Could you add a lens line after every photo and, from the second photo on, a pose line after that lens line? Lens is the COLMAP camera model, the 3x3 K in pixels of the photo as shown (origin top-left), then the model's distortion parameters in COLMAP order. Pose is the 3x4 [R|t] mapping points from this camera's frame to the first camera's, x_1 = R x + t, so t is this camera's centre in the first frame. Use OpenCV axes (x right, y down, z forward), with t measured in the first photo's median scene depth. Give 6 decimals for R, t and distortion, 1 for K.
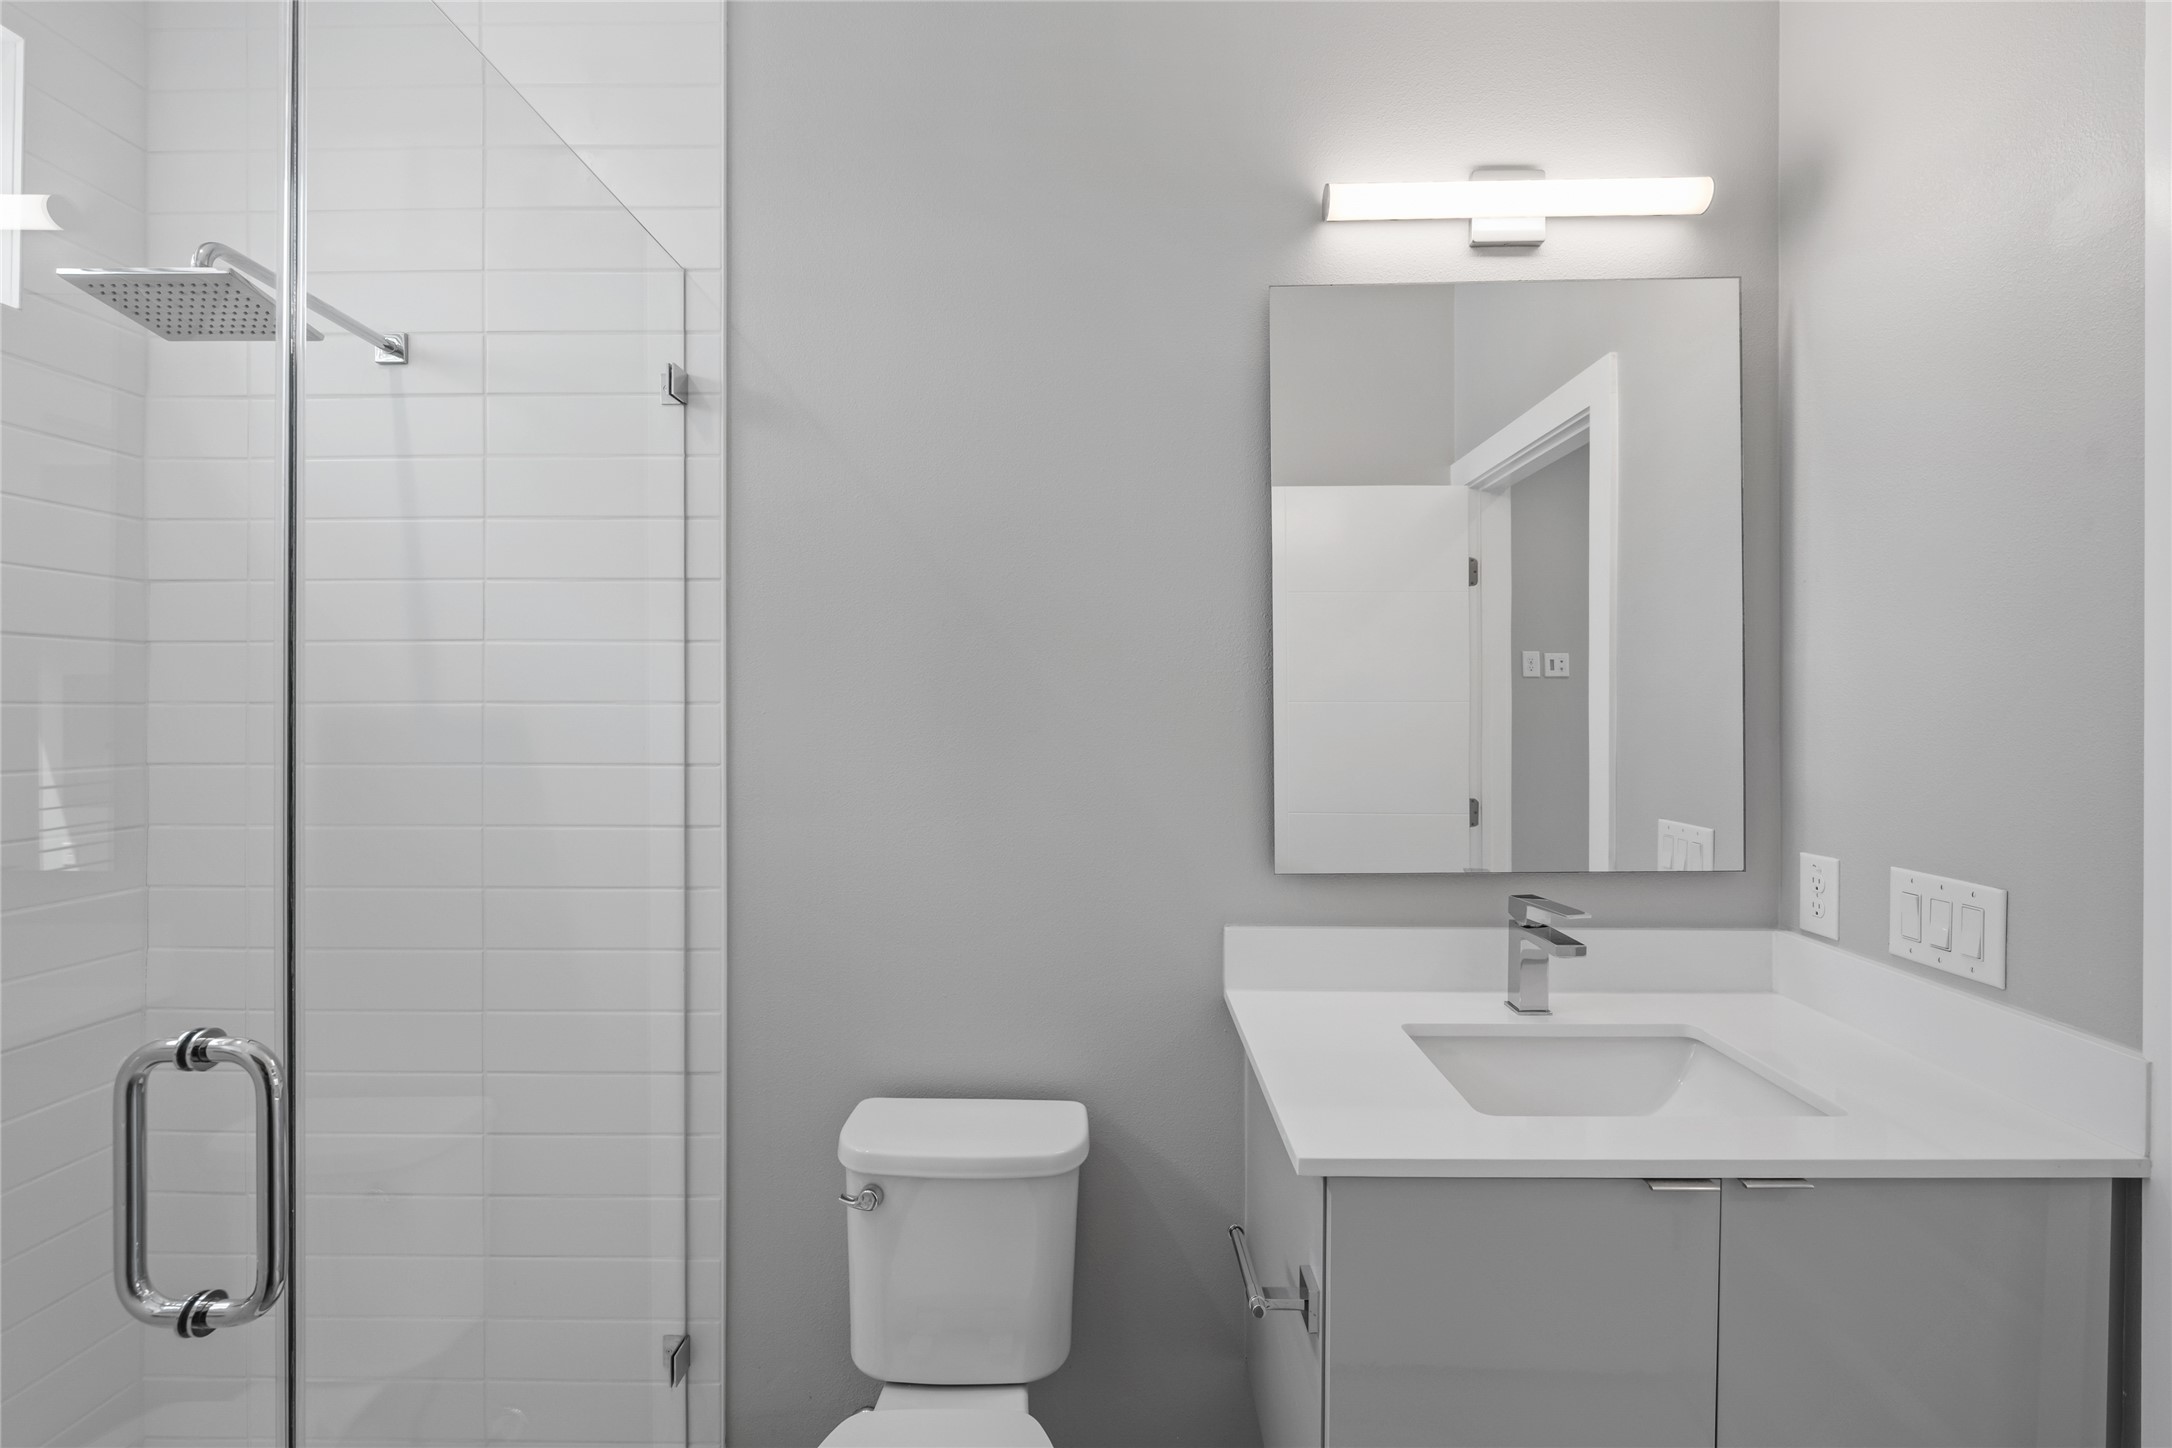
lens RADIAL K [[997.0, 0, 1088.9], [0, 997.0, 717.5], [0, 0, 1]] dist [0.003507, 0.000137]
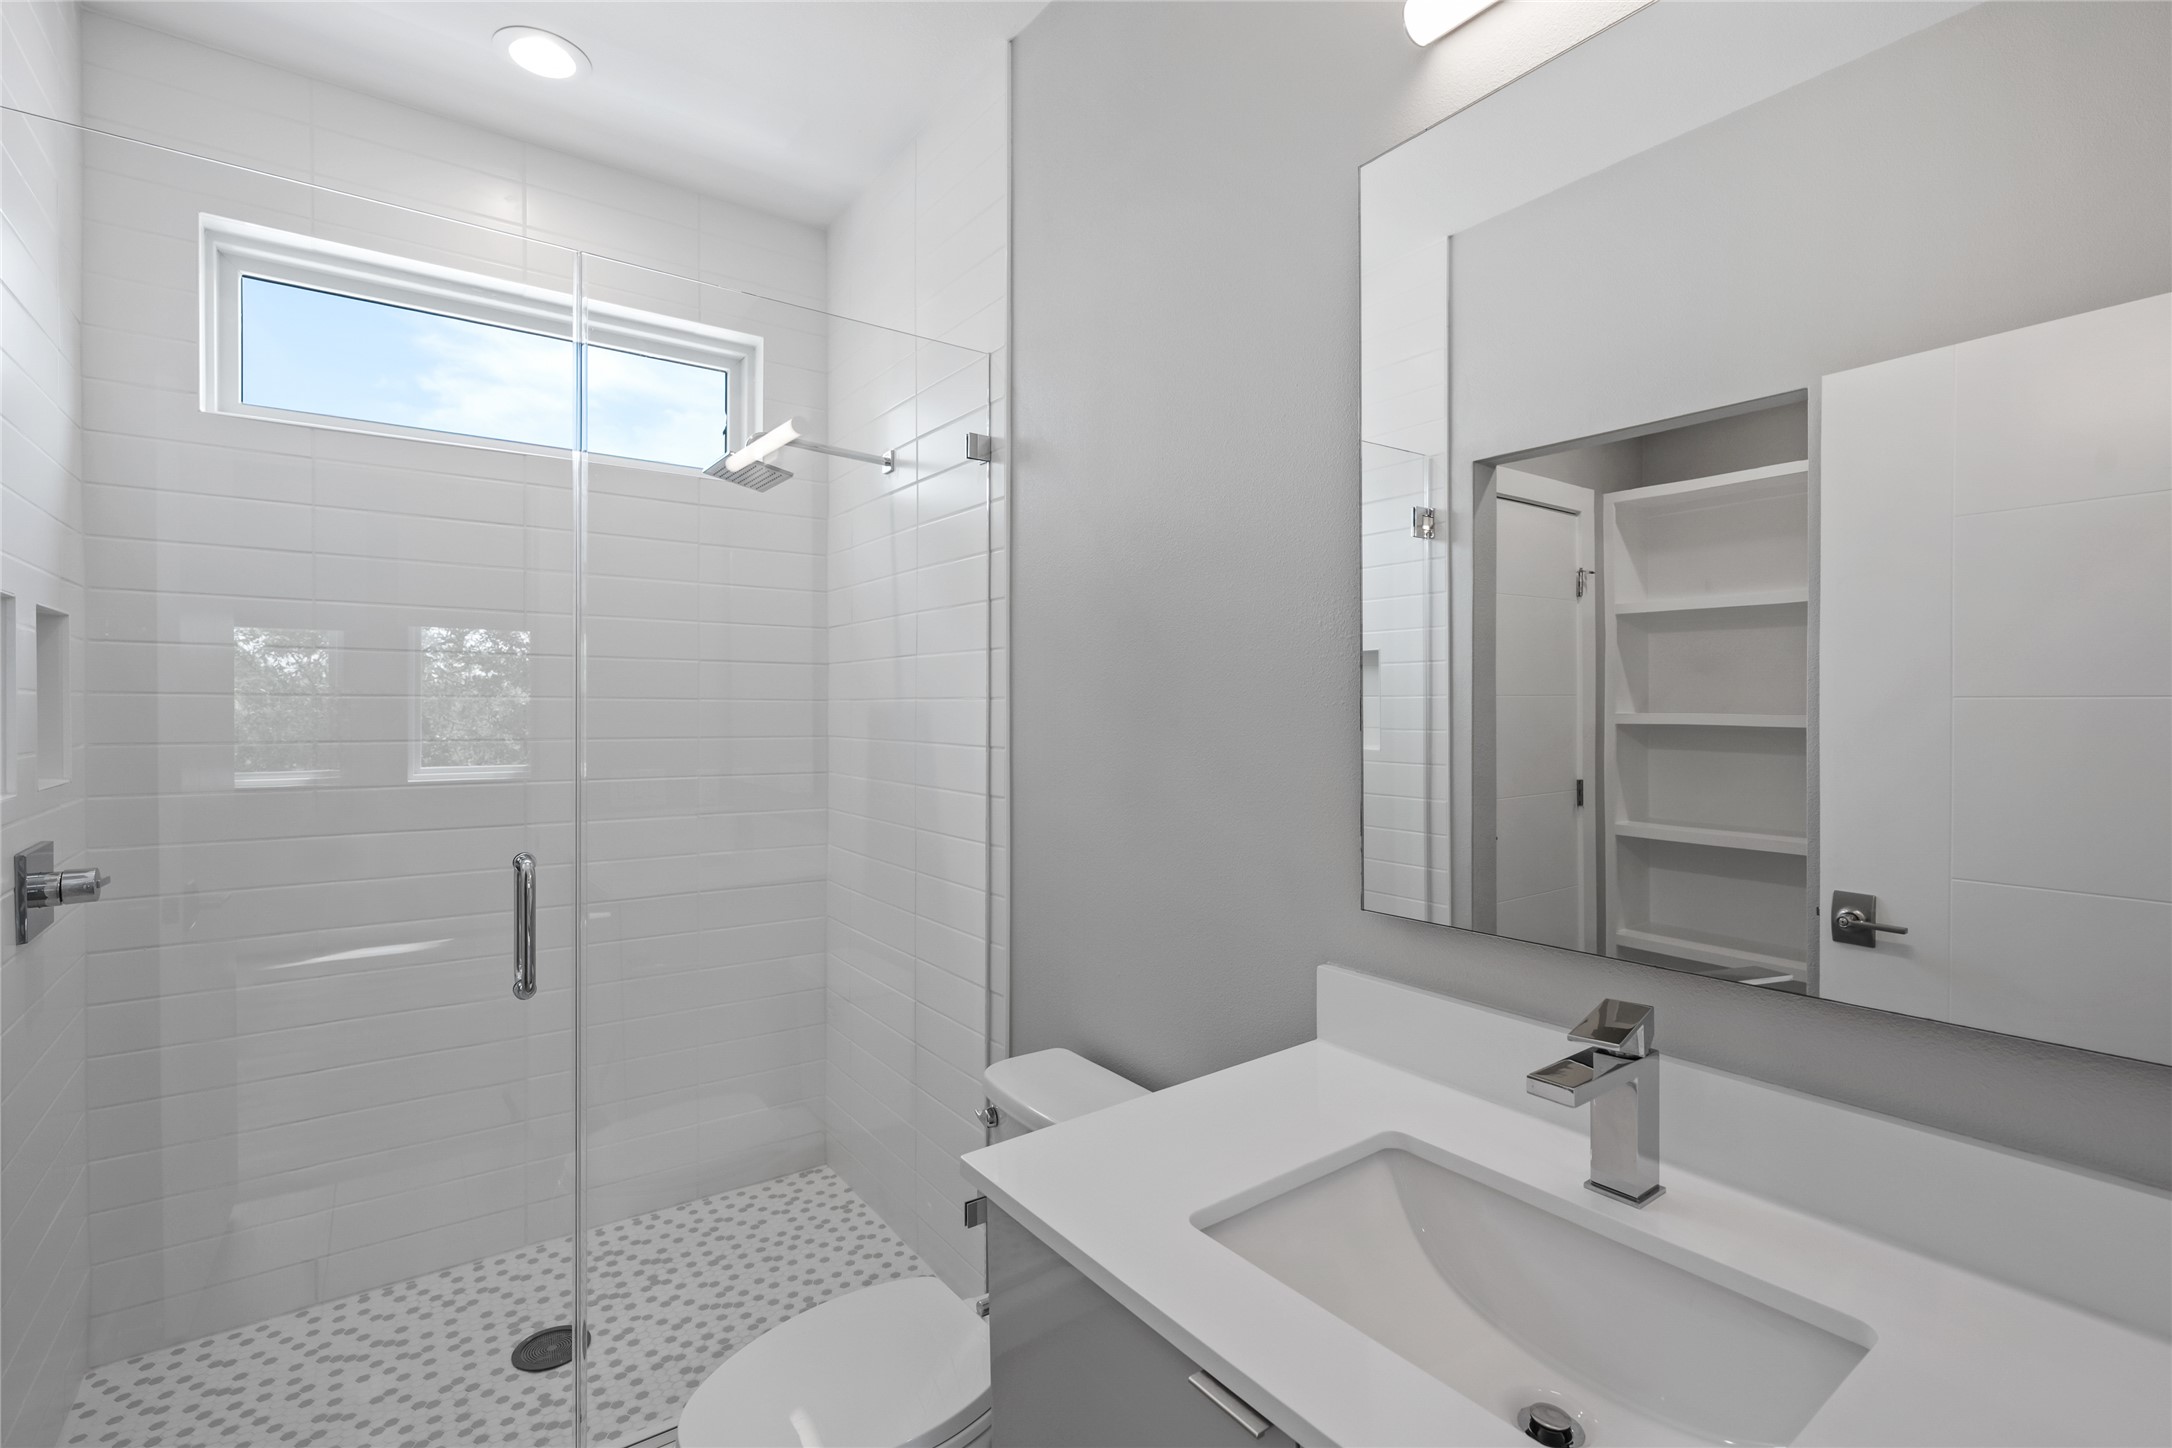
lens RADIAL K [[997.0, 0, 1084.9], [0, 997.0, 715.7], [0, 0, 1]] dist [0.003507, 0.000137]
pose [[0.598657, 0.009425, -0.800950, 0.677523], [-0.003564, 0.999952, 0.009103, -0.004438], [0.800998, -0.002595, 0.598662, 0.340938]]
